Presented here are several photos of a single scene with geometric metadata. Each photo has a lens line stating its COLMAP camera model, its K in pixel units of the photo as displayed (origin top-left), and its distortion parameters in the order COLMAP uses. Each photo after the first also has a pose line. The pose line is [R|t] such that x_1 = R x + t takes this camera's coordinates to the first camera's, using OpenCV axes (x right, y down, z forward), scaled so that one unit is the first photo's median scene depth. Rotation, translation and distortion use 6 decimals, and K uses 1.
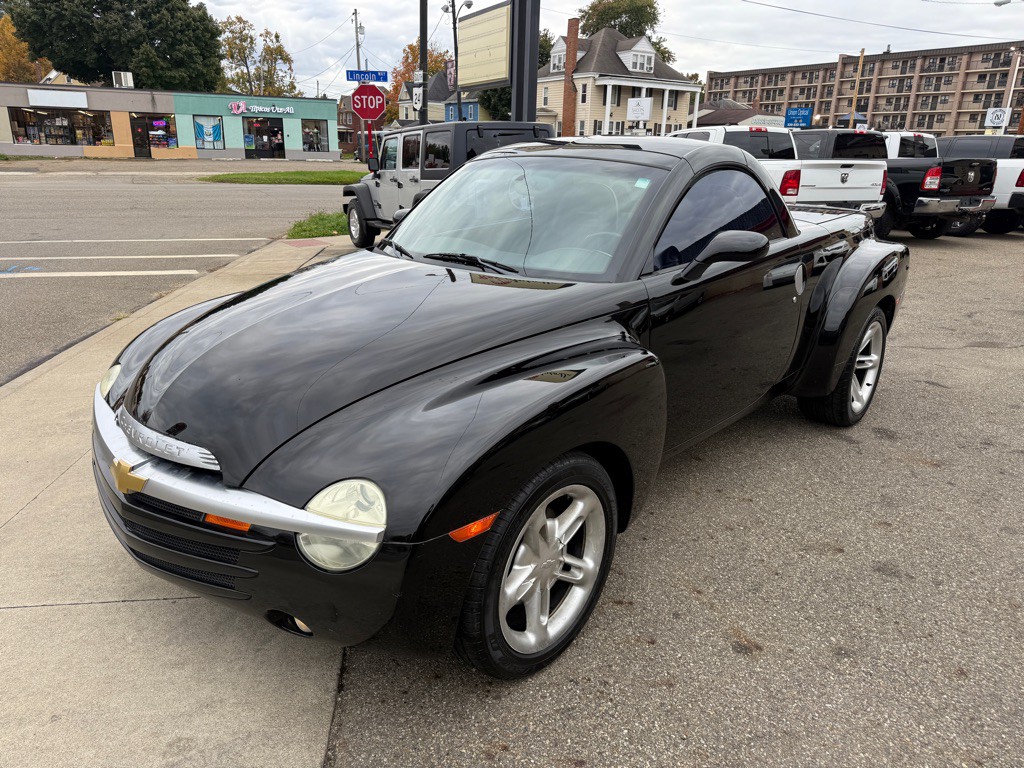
lens RADIAL K [[723.4, 0, 507.4], [0, 723.4, 385.6], [0, 0, 1]] dist [0.014552, -0.018240]
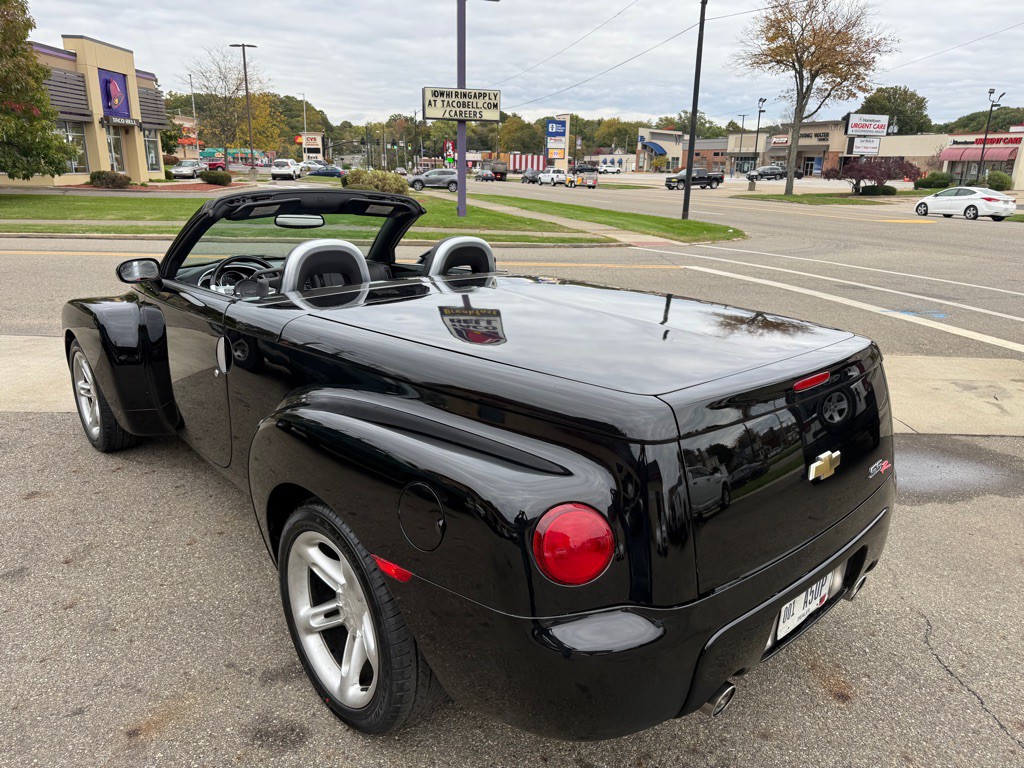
lens RADIAL K [[723.4, 0, 503.4], [0, 723.4, 393.5], [0, 0, 1]] dist [0.014552, -0.018240]
pose [[-0.123924, 0.268452, -0.955289, 0.910580], [-0.326851, 0.897941, 0.294737, -0.357250], [0.936916, 0.348763, -0.023533, 1.046251]]
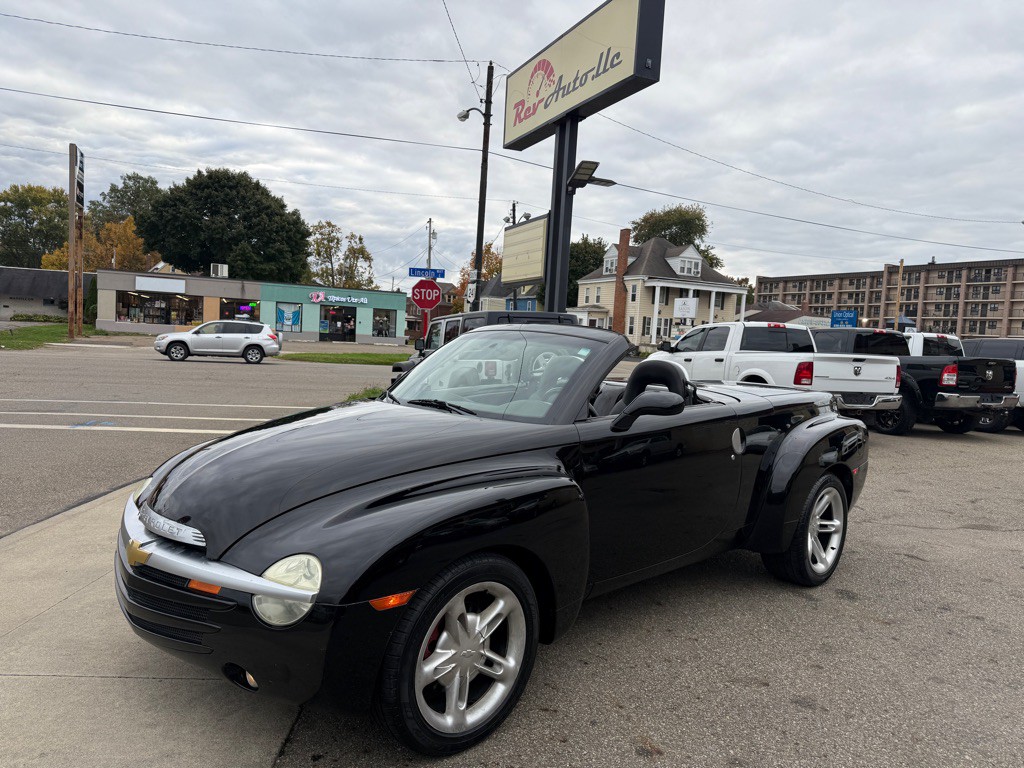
lens RADIAL K [[723.4, 0, 511.3], [0, 723.4, 388.7], [0, 0, 1]] dist [0.014552, -0.018240]
pose [[0.996640, 0.035028, -0.074033, 0.099403], [-0.052167, 0.968344, -0.244107, 0.057235], [0.063138, 0.247149, 0.966918, -0.119914]]
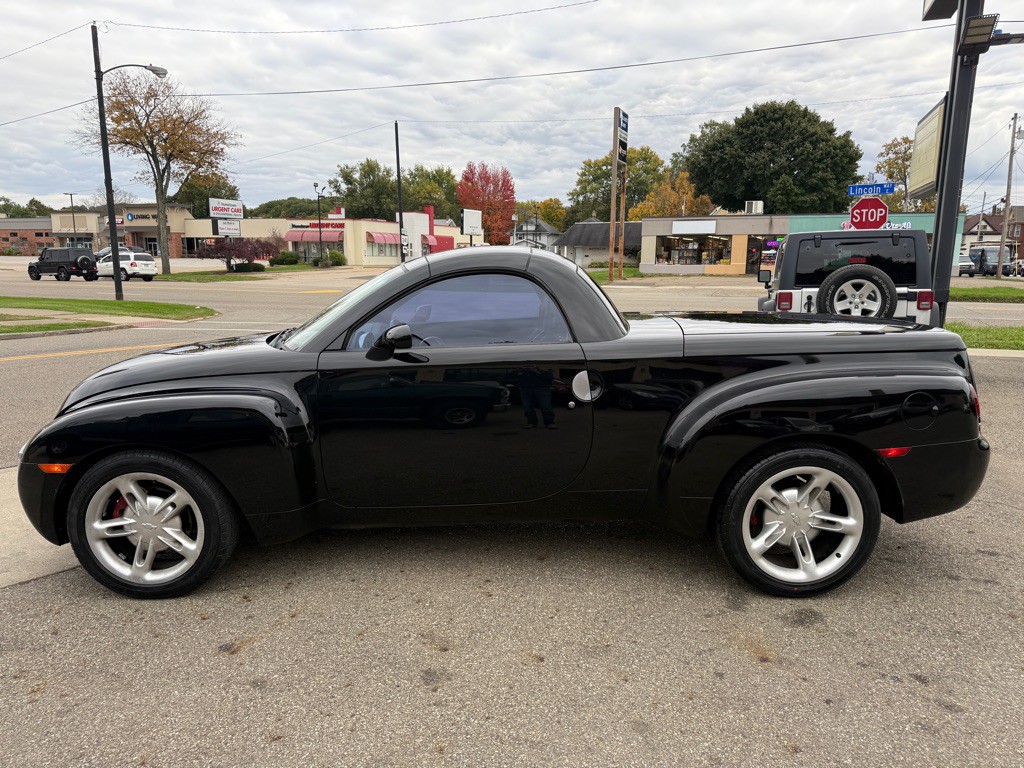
lens RADIAL K [[723.4, 0, 519.0], [0, 723.4, 392.6], [0, 0, 1]] dist [0.014552, -0.018240]
pose [[0.674909, 0.114646, -0.728941, 0.812489], [-0.217627, 0.974842, -0.048175, -0.057196], [0.705079, 0.191151, 0.682879, 0.232992]]
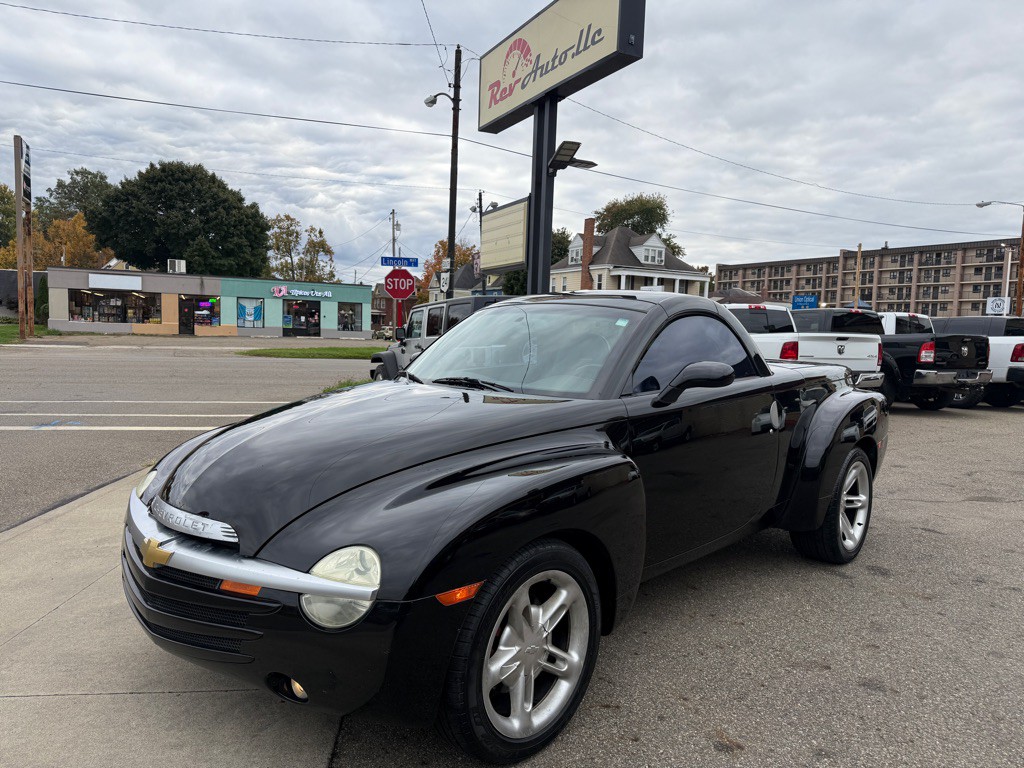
lens RADIAL K [[723.4, 0, 514.1], [0, 723.4, 387.7], [0, 0, 1]] dist [0.014552, -0.018240]
pose [[0.999720, 0.009537, -0.021665, 0.024607], [-0.014398, 0.971465, -0.236748, 0.062839], [0.018789, 0.236993, 0.971330, -0.064567]]
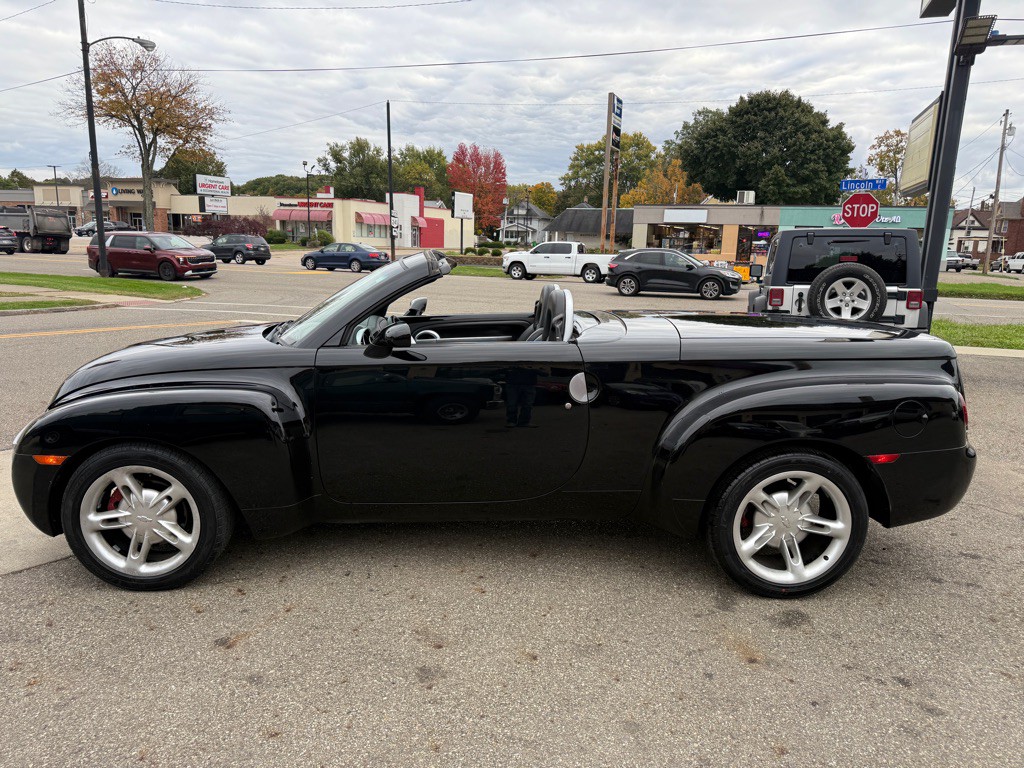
lens RADIAL K [[723.4, 0, 519.4], [0, 723.4, 394.3], [0, 0, 1]] dist [0.014552, -0.018240]
pose [[0.685540, 0.144838, -0.713482, 0.806938], [-0.235657, 0.971397, -0.029232, -0.070428], [0.688840, 0.188177, 0.700063, 0.219408]]
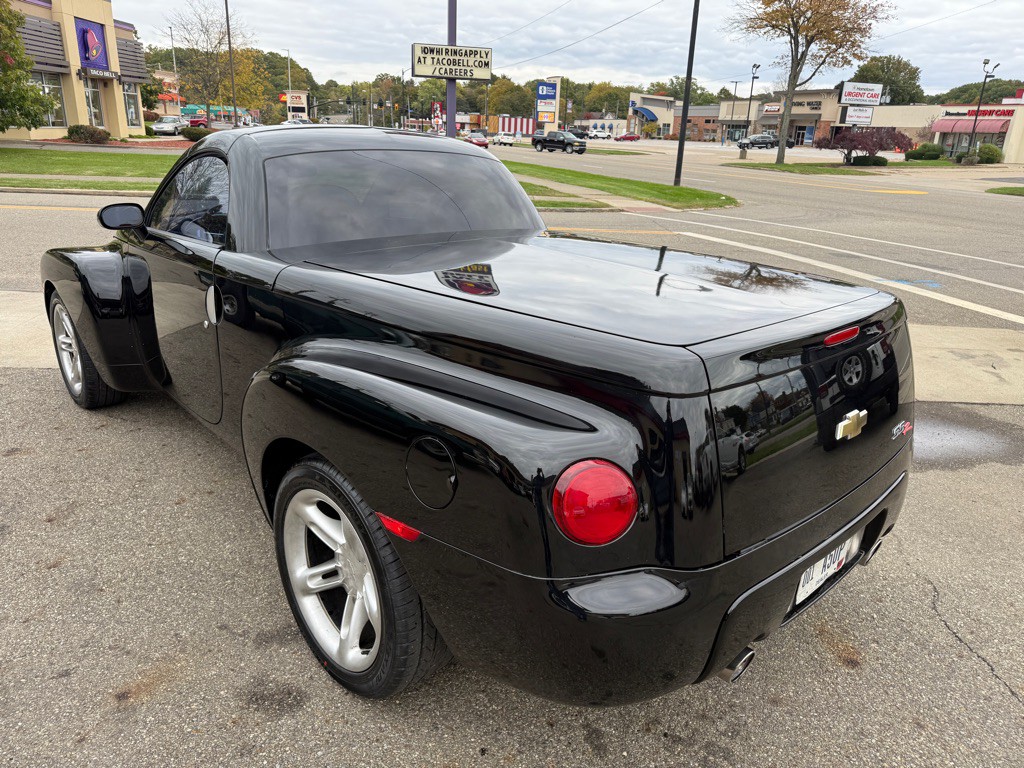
lens RADIAL K [[723.4, 0, 502.5], [0, 723.4, 394.0], [0, 0, 1]] dist [0.014552, -0.018240]
pose [[-0.109811, 0.310072, -0.944350, 0.890252], [-0.344024, 0.879515, 0.328788, -0.335381], [0.932518, 0.360984, 0.010092, 1.033832]]
